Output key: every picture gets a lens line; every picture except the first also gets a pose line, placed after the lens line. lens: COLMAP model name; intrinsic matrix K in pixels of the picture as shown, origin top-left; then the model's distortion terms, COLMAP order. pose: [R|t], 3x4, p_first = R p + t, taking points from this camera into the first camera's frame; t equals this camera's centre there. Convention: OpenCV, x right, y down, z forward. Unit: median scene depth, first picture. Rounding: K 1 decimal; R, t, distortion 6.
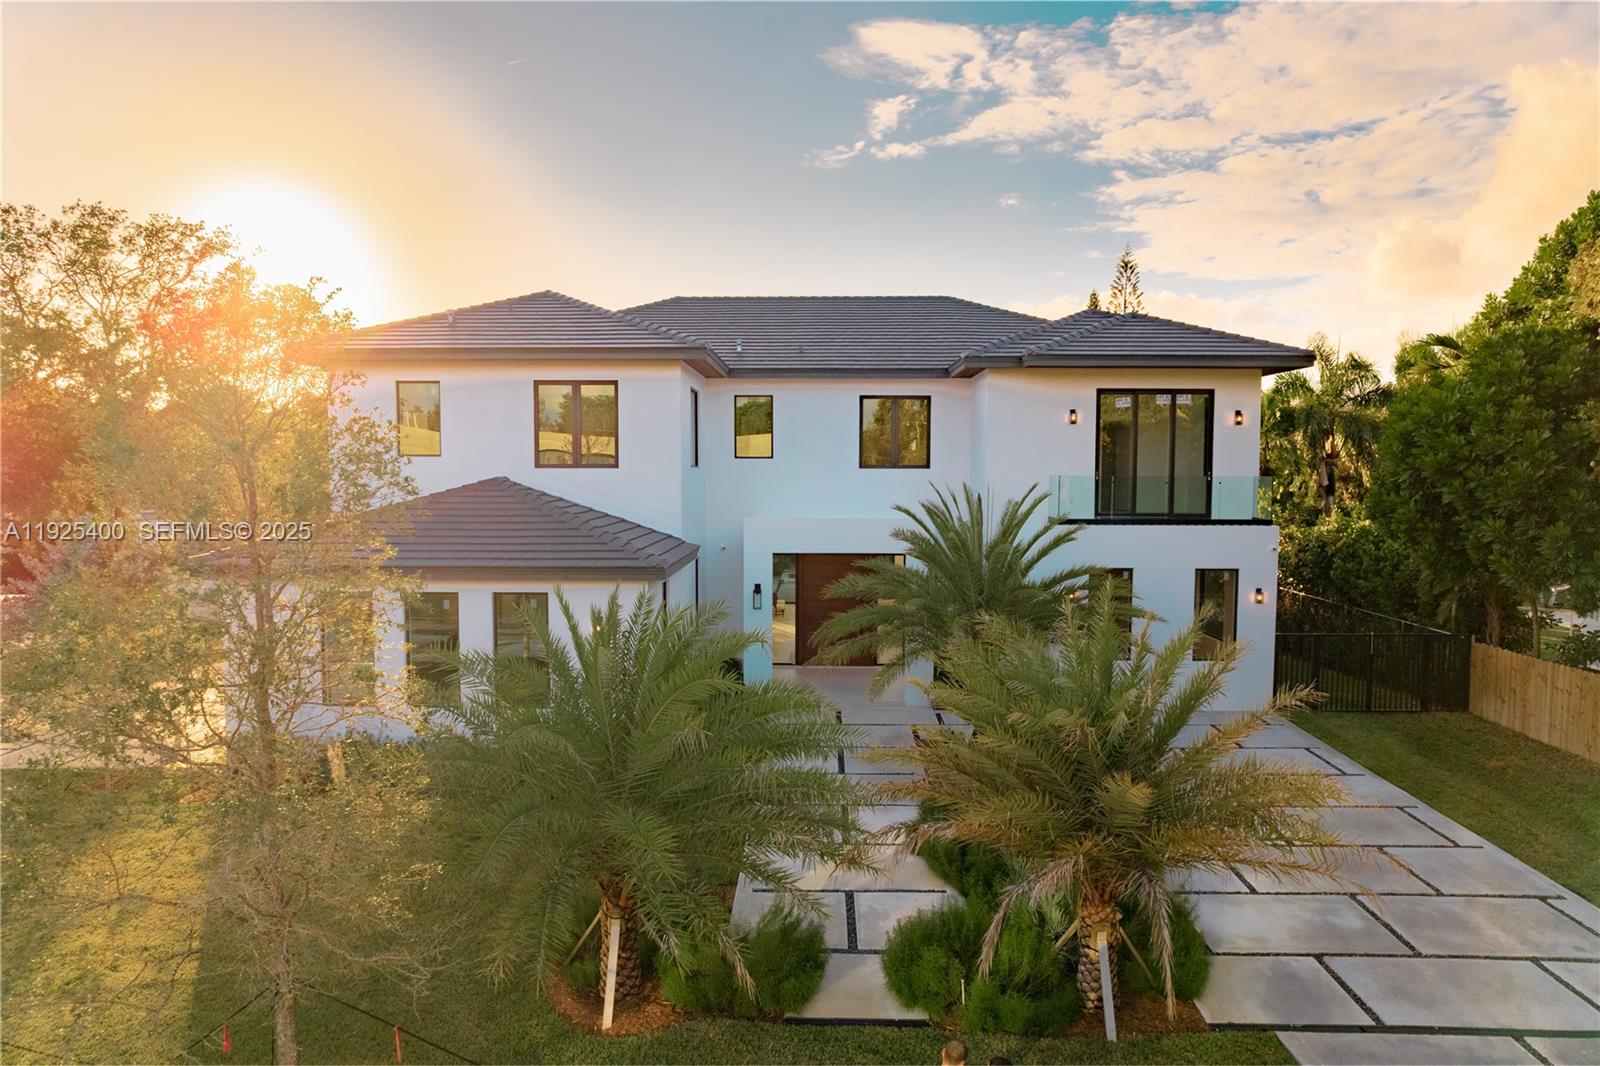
lens RADIAL K [[1022.0, 0, 800.0], [0, 1022.0, 533.0], [0, 0, 1]] dist [-0.072964, 0.069254]
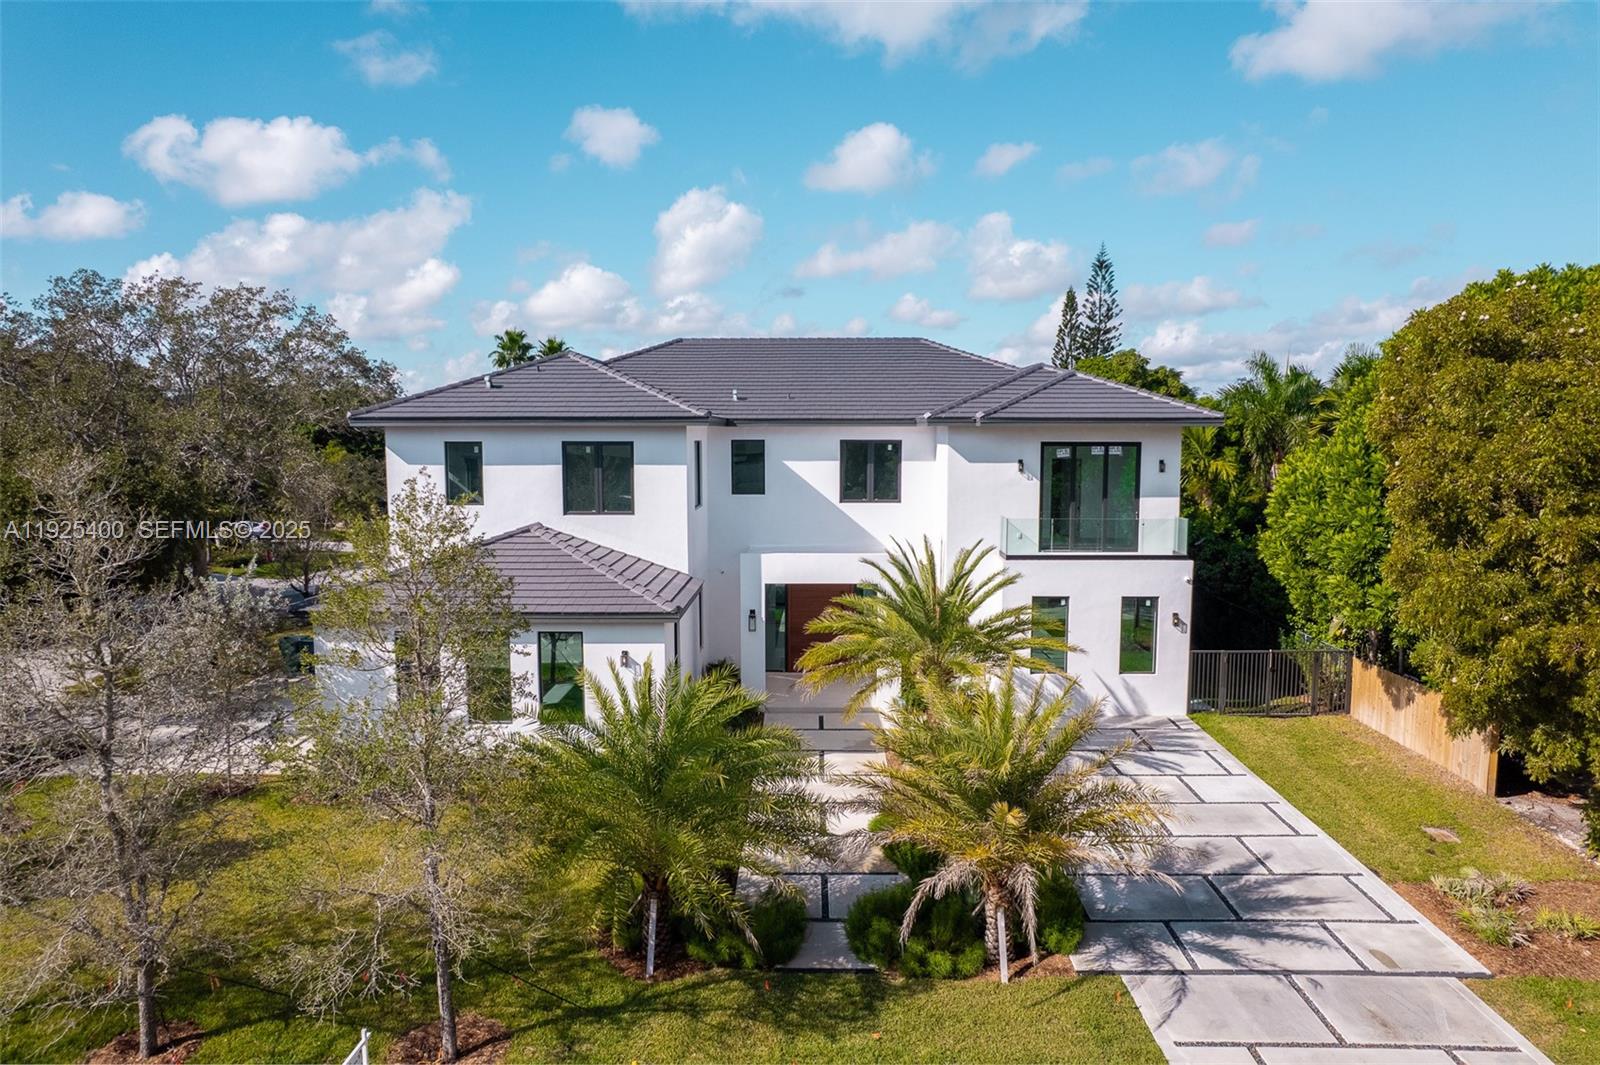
lens RADIAL K [[1022.0, 0, 800.0], [0, 1022.0, 532.5], [0, 0, 1]] dist [-0.072964, 0.069254]
pose [[0.999963, -0.002792, 0.008154, 0.005703], [0.002516, 0.999429, 0.033682, -0.099034], [-0.008243, -0.033660, 0.999399, -0.221746]]
